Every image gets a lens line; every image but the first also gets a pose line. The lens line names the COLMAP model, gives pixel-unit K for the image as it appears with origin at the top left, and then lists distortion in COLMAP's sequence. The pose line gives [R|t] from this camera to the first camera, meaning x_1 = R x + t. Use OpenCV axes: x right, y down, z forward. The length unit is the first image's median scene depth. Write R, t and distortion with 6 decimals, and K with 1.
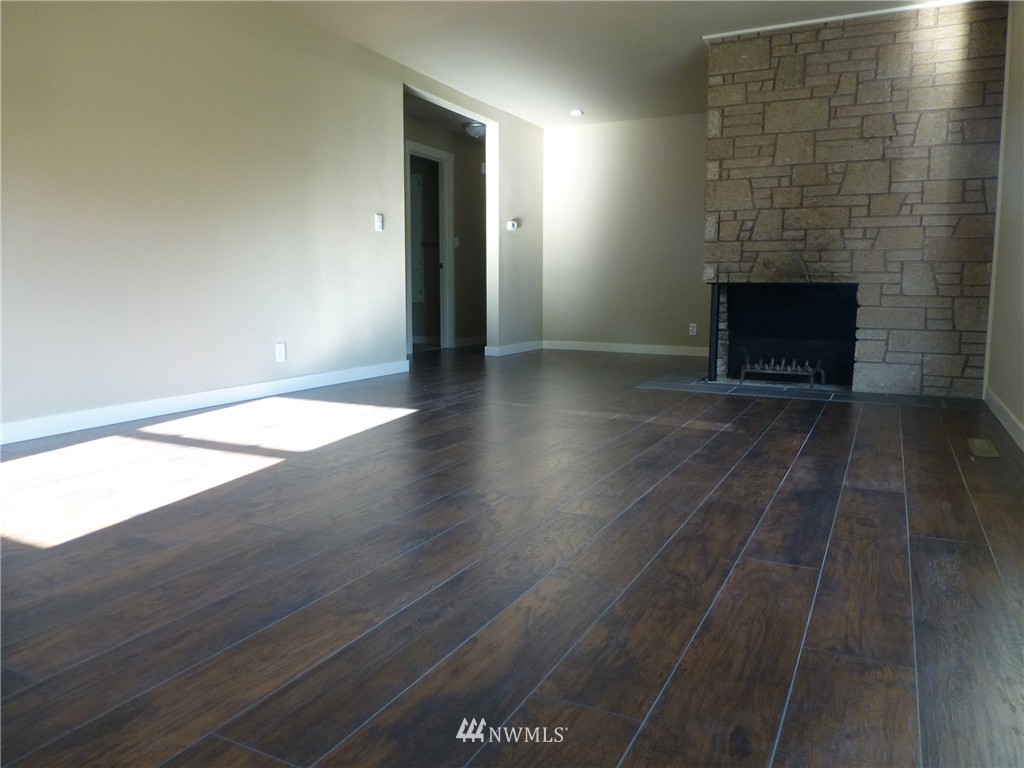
lens RADIAL K [[742.5, 0, 511.4], [0, 742.5, 385.0], [0, 0, 1]] dist [-0.032989, 0.018876]
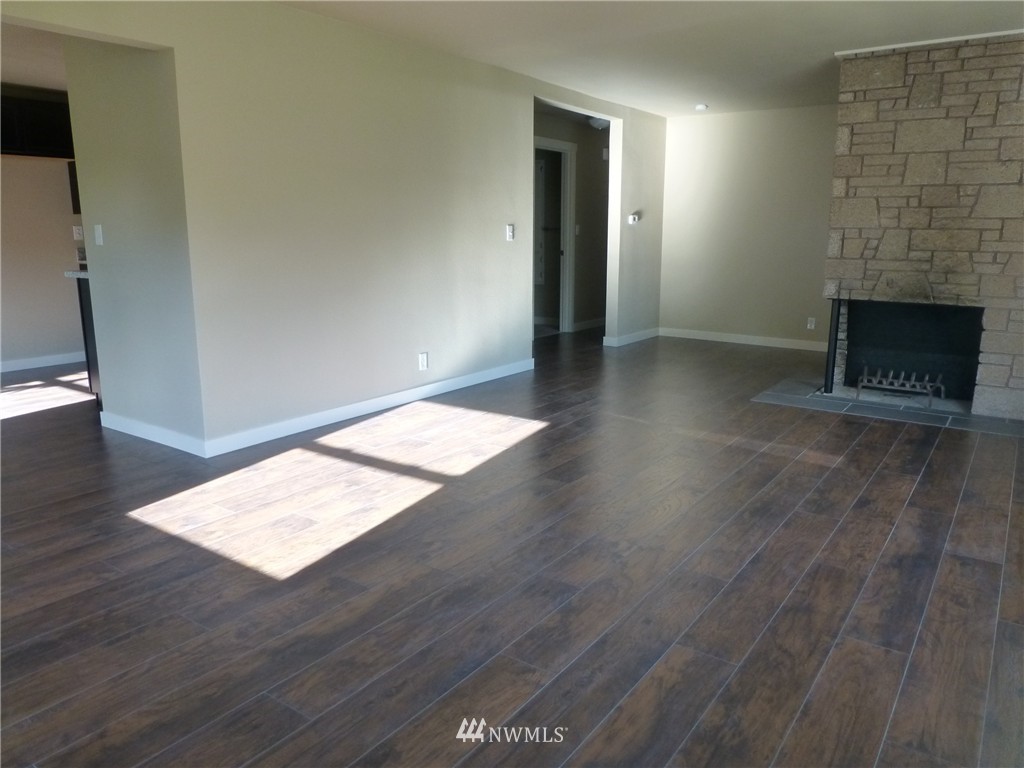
lens RADIAL K [[742.5, 0, 513.1], [0, 742.5, 381.8], [0, 0, 1]] dist [-0.032989, 0.018876]
pose [[0.989812, 0.029153, -0.139364, -0.022571], [-0.019020, 0.997114, 0.073499, -0.099850], [0.141104, -0.070100, 0.987510, -0.084830]]
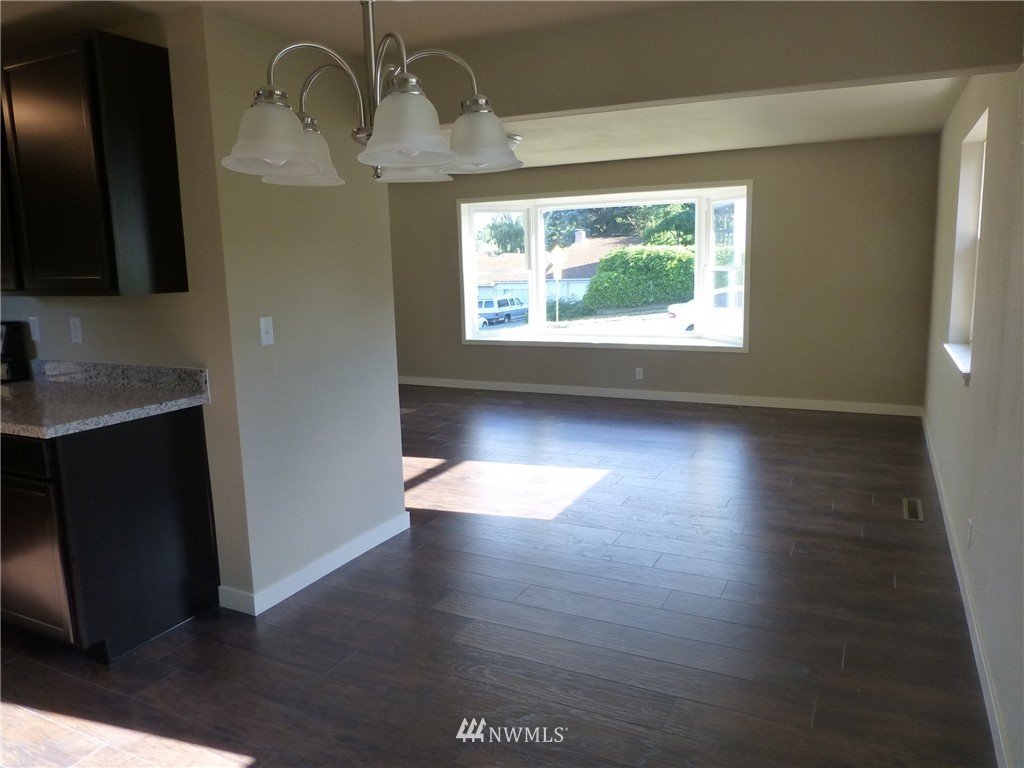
lens RADIAL K [[742.5, 0, 509.6], [0, 742.5, 379.0], [0, 0, 1]] dist [-0.032989, 0.018876]
pose [[-0.000083, -0.164636, 0.986354, -1.267058], [0.166123, 0.972647, 0.162362, -0.229154], [-0.986105, 0.163869, 0.027269, 0.506705]]
